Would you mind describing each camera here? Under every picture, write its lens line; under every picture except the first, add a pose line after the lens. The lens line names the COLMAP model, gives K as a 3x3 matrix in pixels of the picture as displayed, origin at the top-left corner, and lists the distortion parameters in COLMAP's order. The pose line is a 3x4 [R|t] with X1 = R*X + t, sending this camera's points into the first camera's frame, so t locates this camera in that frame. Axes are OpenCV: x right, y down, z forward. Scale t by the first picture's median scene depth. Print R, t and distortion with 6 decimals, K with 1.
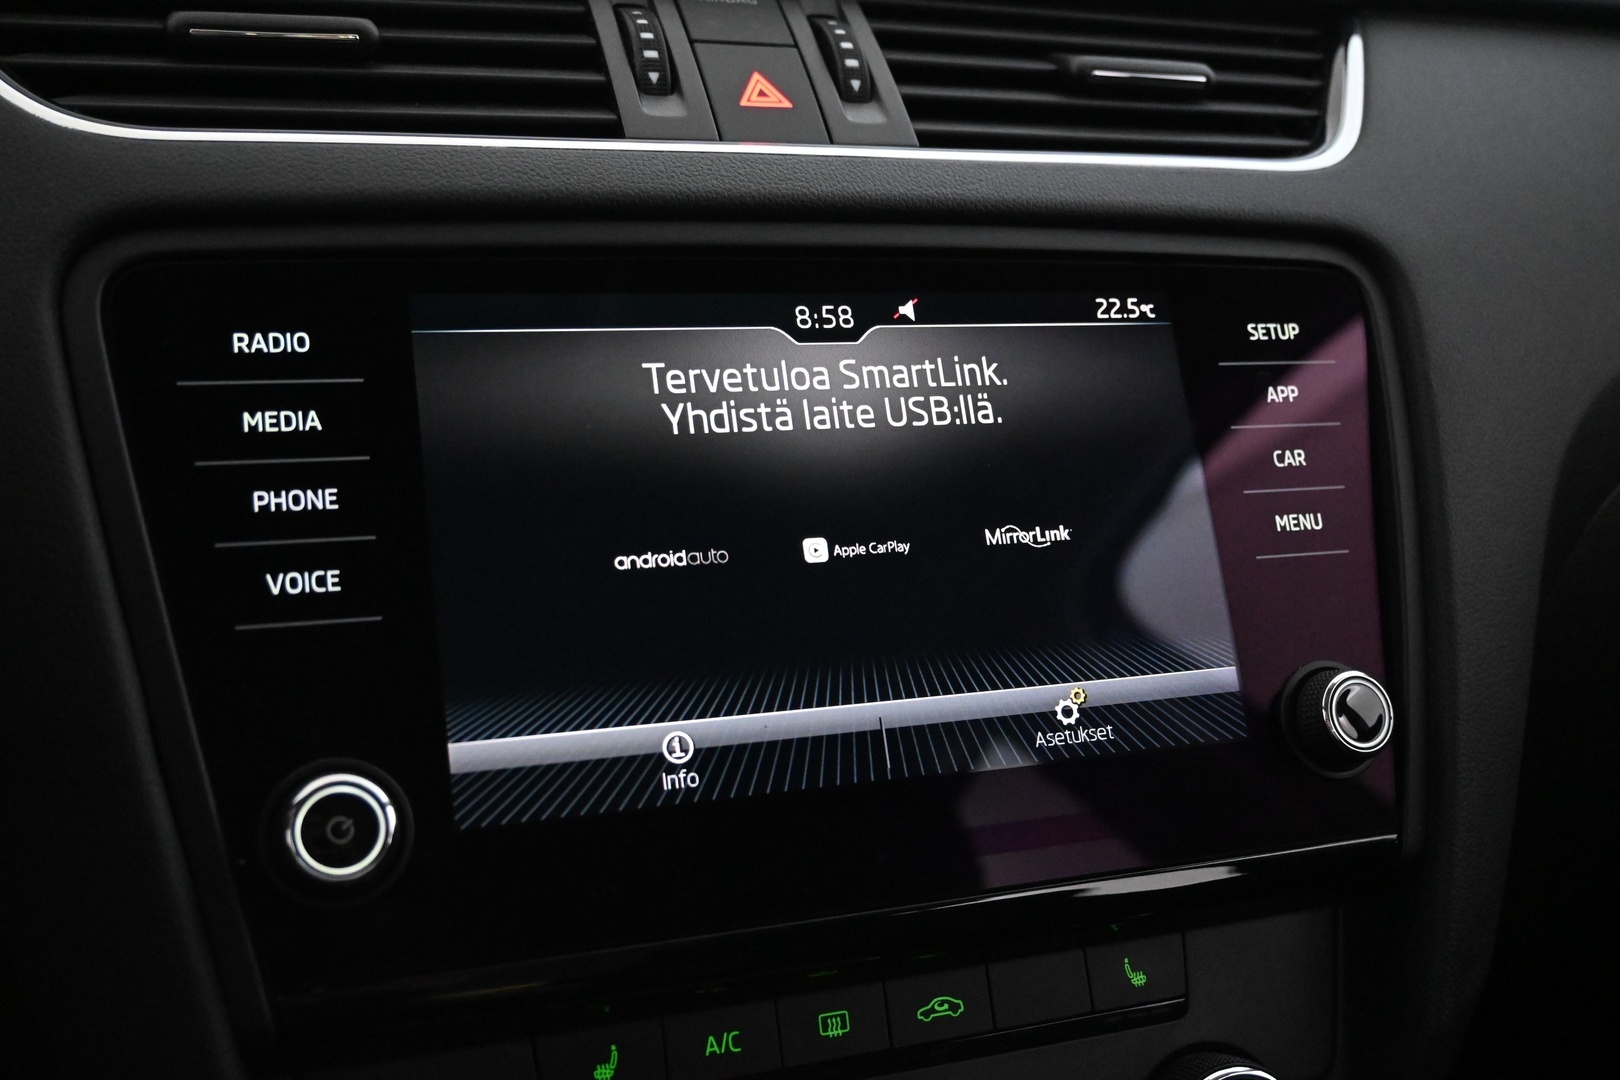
lens RADIAL K [[1635.5, 0, 810.0], [0, 1635.5, 540.0], [0, 0, 1]] dist [0.002056, -0.002703]
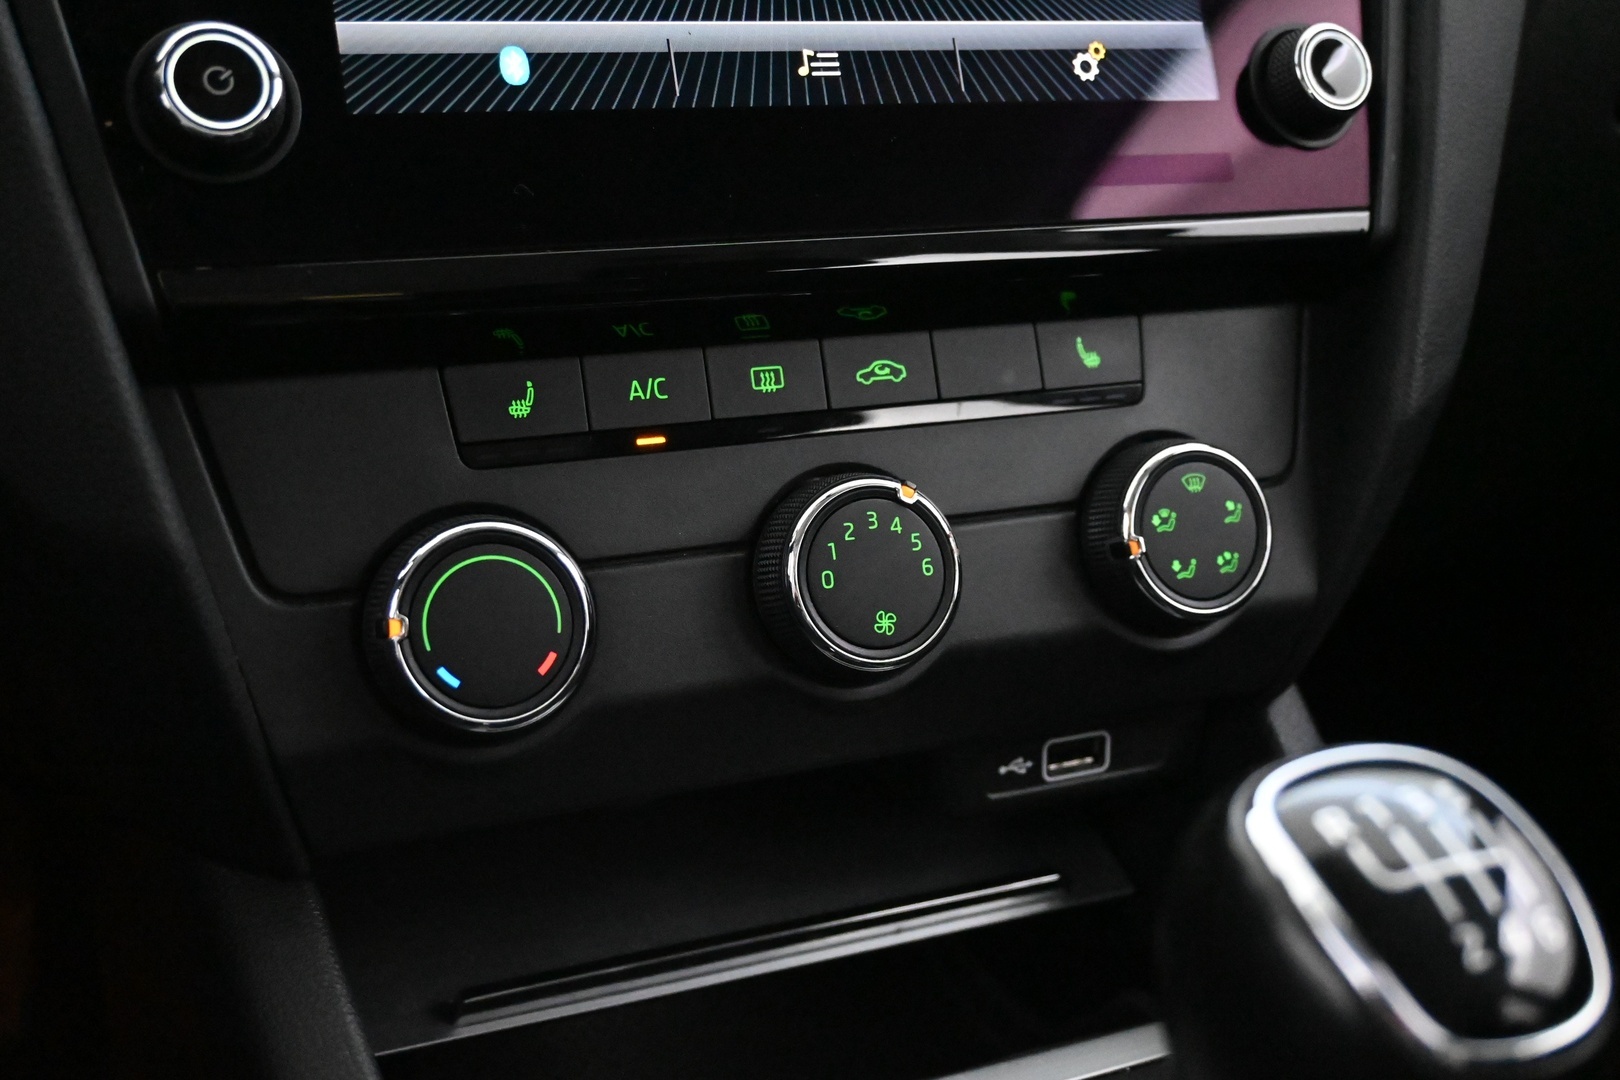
lens RADIAL K [[1789.1, 0, 810.0], [0, 1789.1, 540.0], [0, 0, 1]] dist [0.003553, -0.013718]
pose [[0.998666, -0.010227, 0.050612, -0.012793], [0.003346, 0.990945, 0.134224, 0.239349], [-0.051527, -0.133875, 0.989658, -0.016187]]
